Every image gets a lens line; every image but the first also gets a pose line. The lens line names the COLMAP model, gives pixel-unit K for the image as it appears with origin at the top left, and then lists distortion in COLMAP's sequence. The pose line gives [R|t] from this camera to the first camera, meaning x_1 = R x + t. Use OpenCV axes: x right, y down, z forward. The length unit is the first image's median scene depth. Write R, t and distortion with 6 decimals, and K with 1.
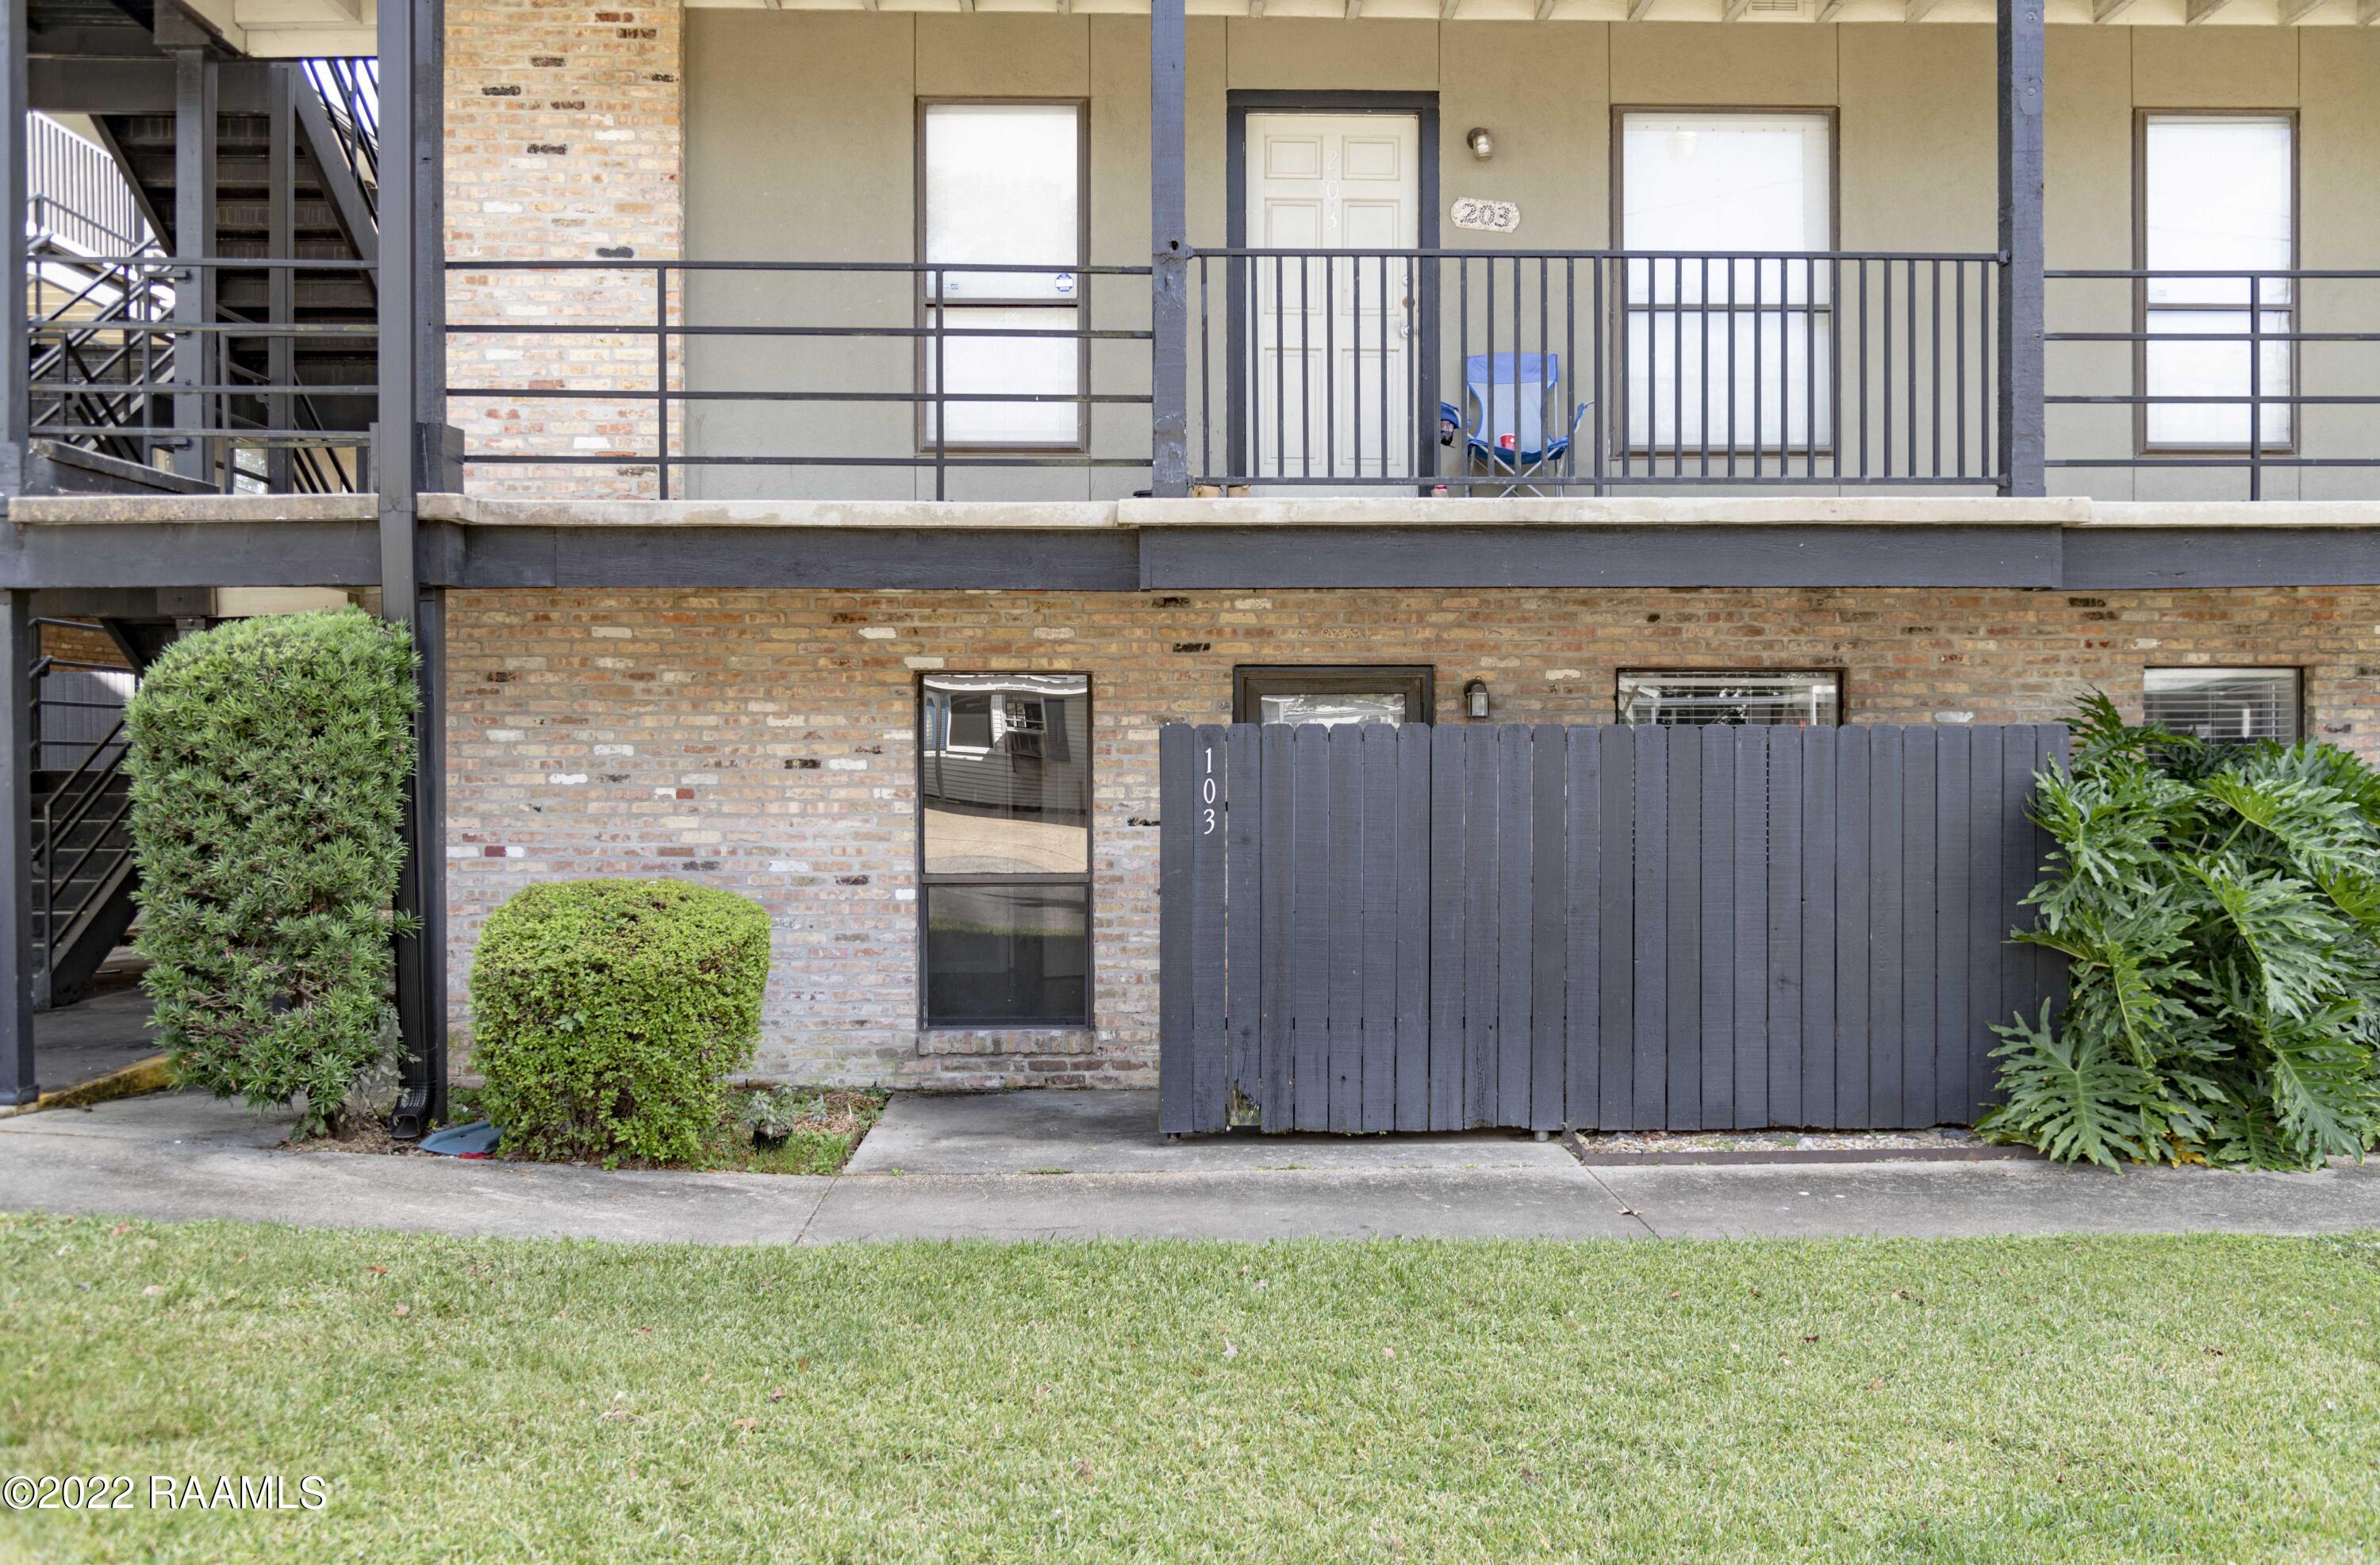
lens RADIAL K [[2113.1, 0, 1190.0], [0, 2113.1, 782.5], [0, 0, 1]] dist [-0.016139, -0.004123]
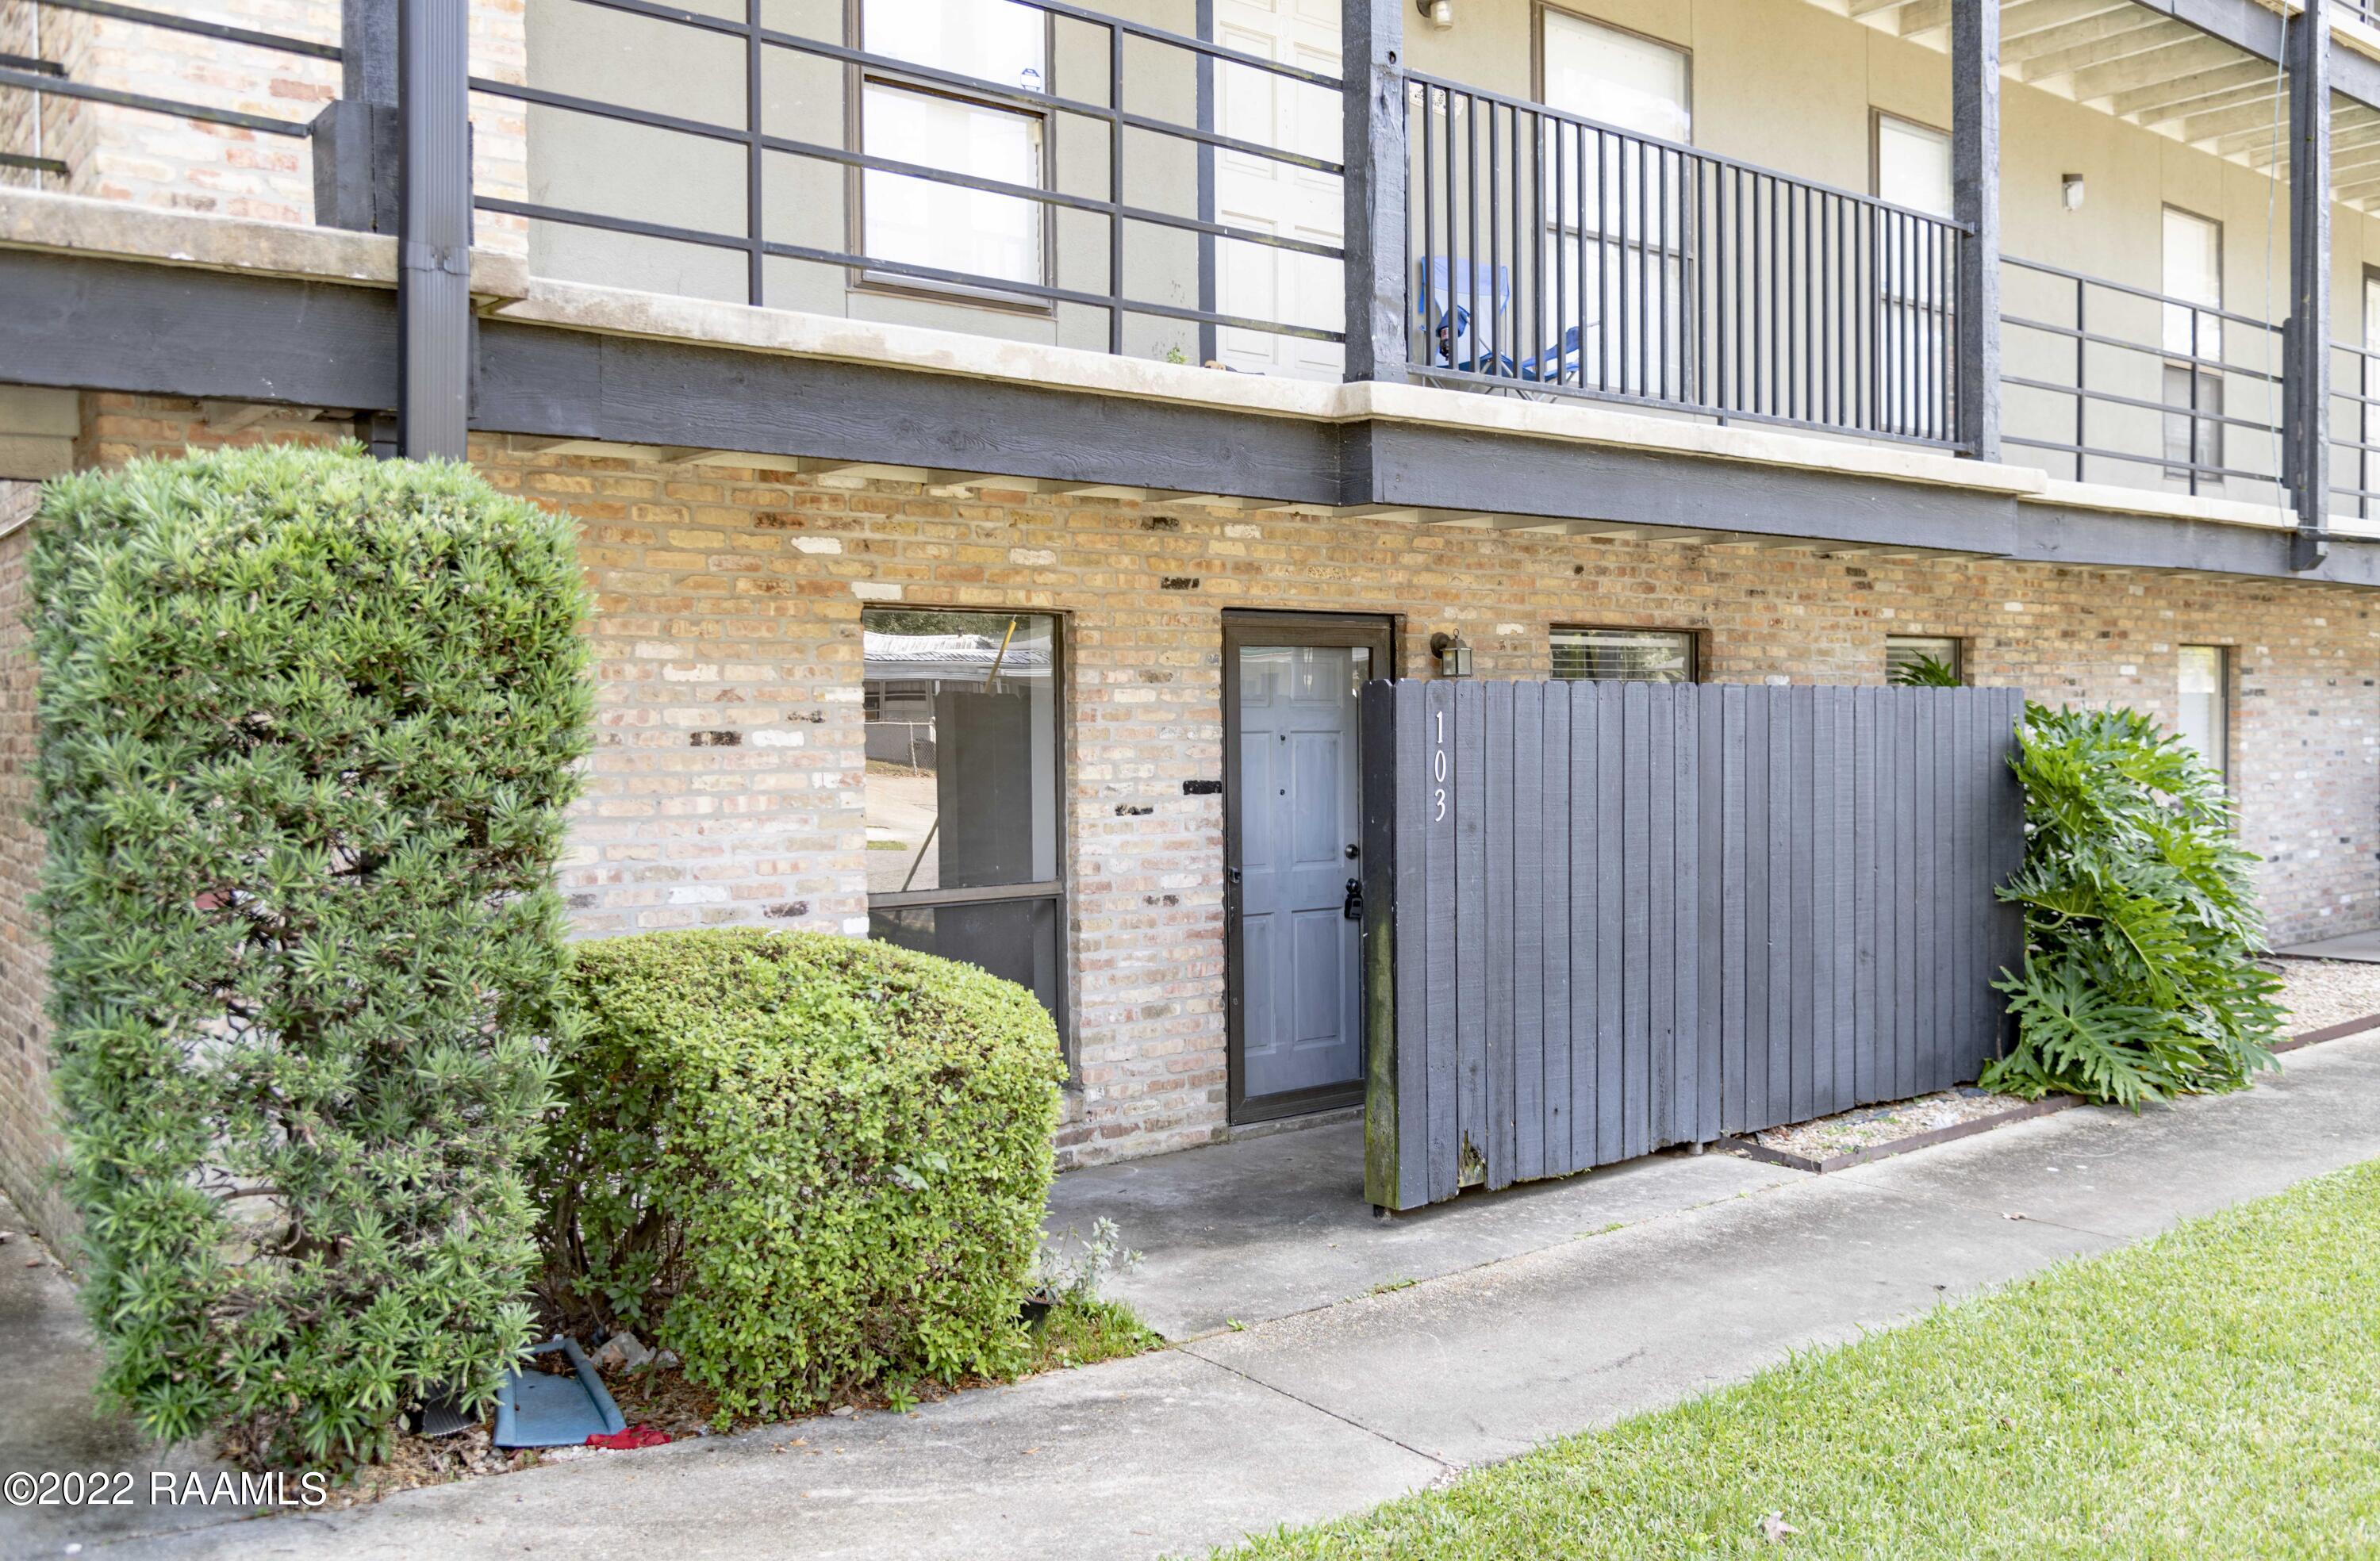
lens RADIAL K [[2113.1, 0, 1190.0], [0, 2113.1, 780.5], [0, 0, 1]] dist [-0.016139, -0.004123]
pose [[0.768465, -0.022607, 0.639492, -0.494636], [0.014195, 0.999732, 0.018284, -0.005670], [-0.639734, -0.004973, 0.768580, 0.400838]]
